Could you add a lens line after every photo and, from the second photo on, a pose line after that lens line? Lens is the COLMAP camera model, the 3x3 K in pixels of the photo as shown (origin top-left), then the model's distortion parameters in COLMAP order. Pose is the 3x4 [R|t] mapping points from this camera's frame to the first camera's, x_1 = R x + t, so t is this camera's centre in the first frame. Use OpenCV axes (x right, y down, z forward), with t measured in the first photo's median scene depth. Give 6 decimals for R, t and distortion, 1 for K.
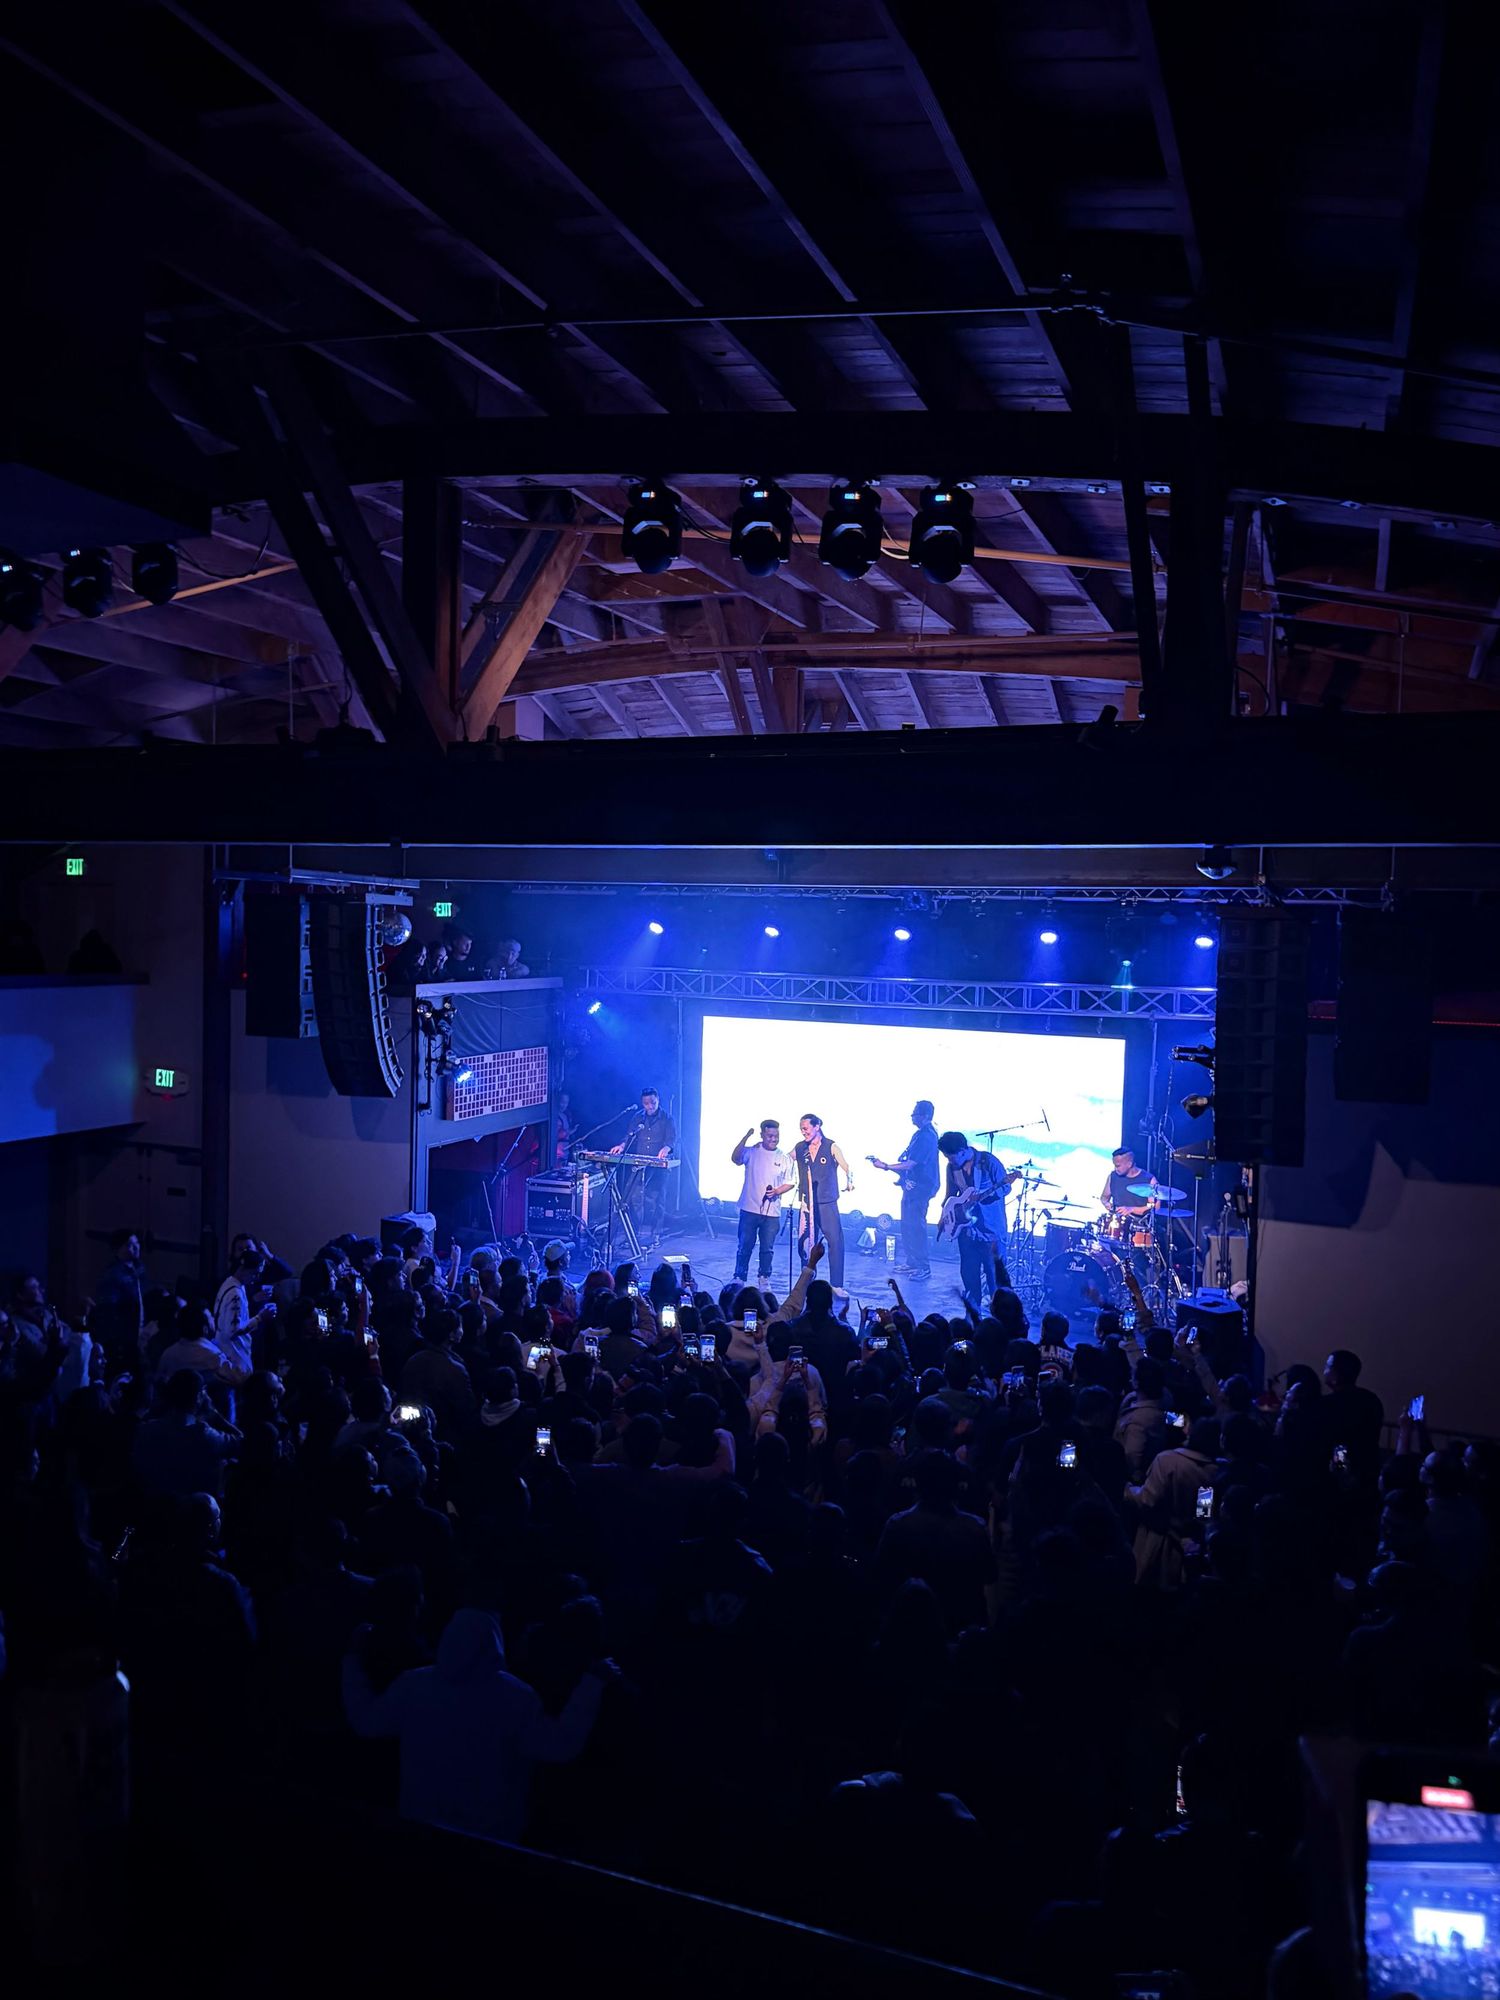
lens RADIAL K [[1508.4, 0, 745.8], [0, 1508.4, 1004.3], [0, 0, 1]] dist [0.157579, -0.001527]
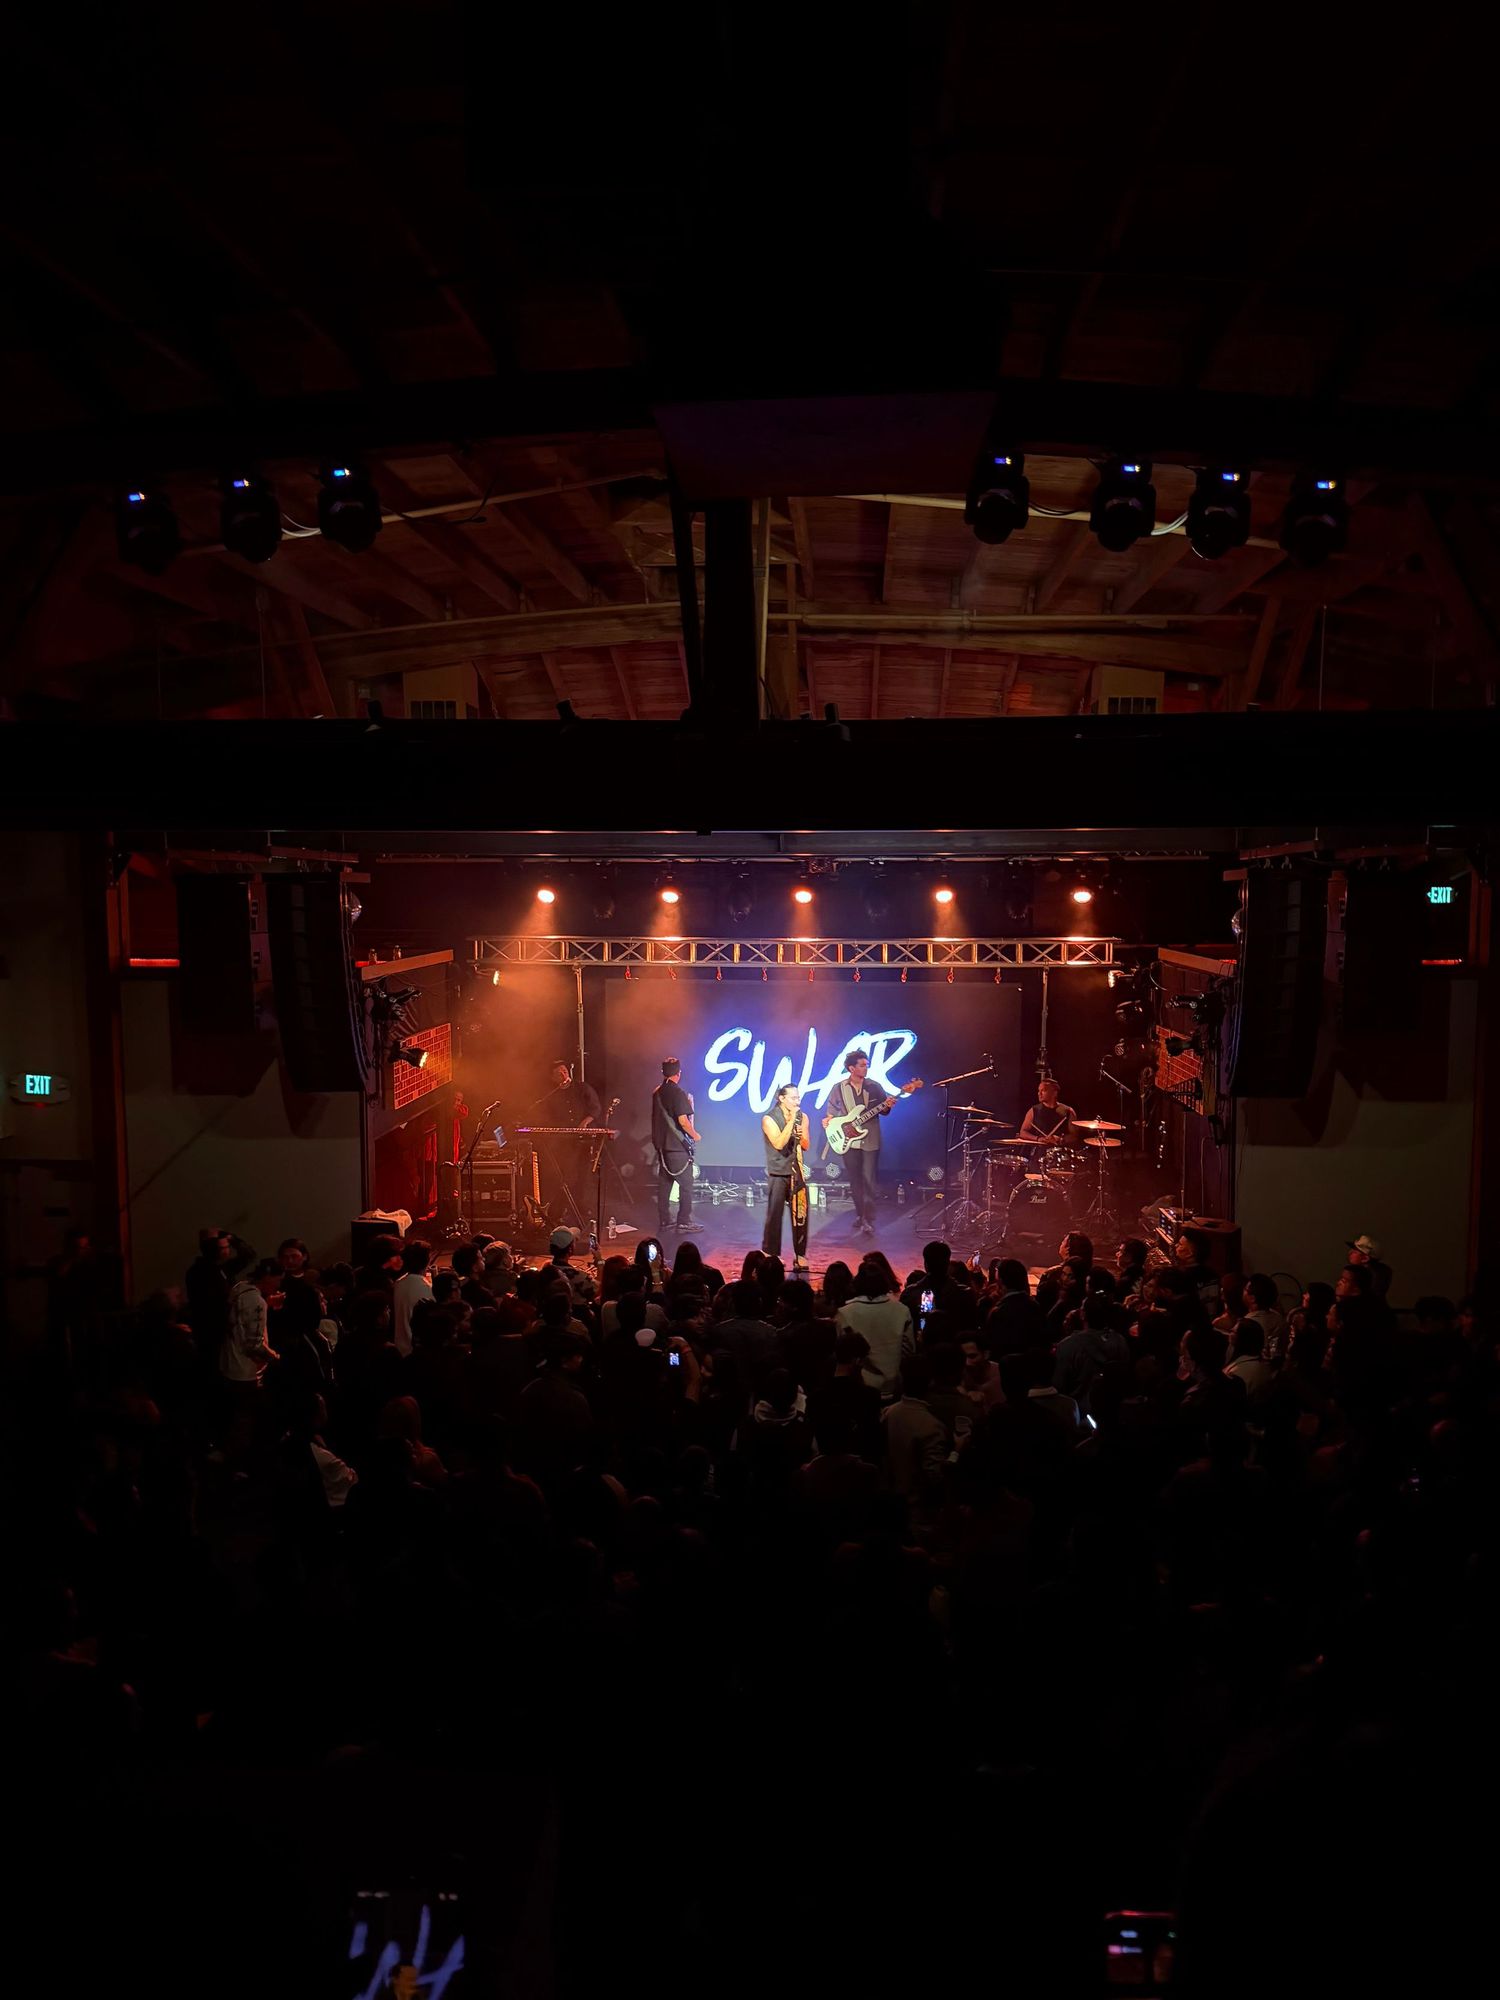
lens RADIAL K [[1413.8, 0, 752.3], [0, 1413.8, 988.7], [0, 0, 1]] dist [0.140122, -0.002361]
pose [[0.948260, -0.048728, 0.313734, -0.287201], [0.039987, 0.998613, 0.034241, -0.020841], [-0.314967, -0.019924, 0.948893, 0.103409]]
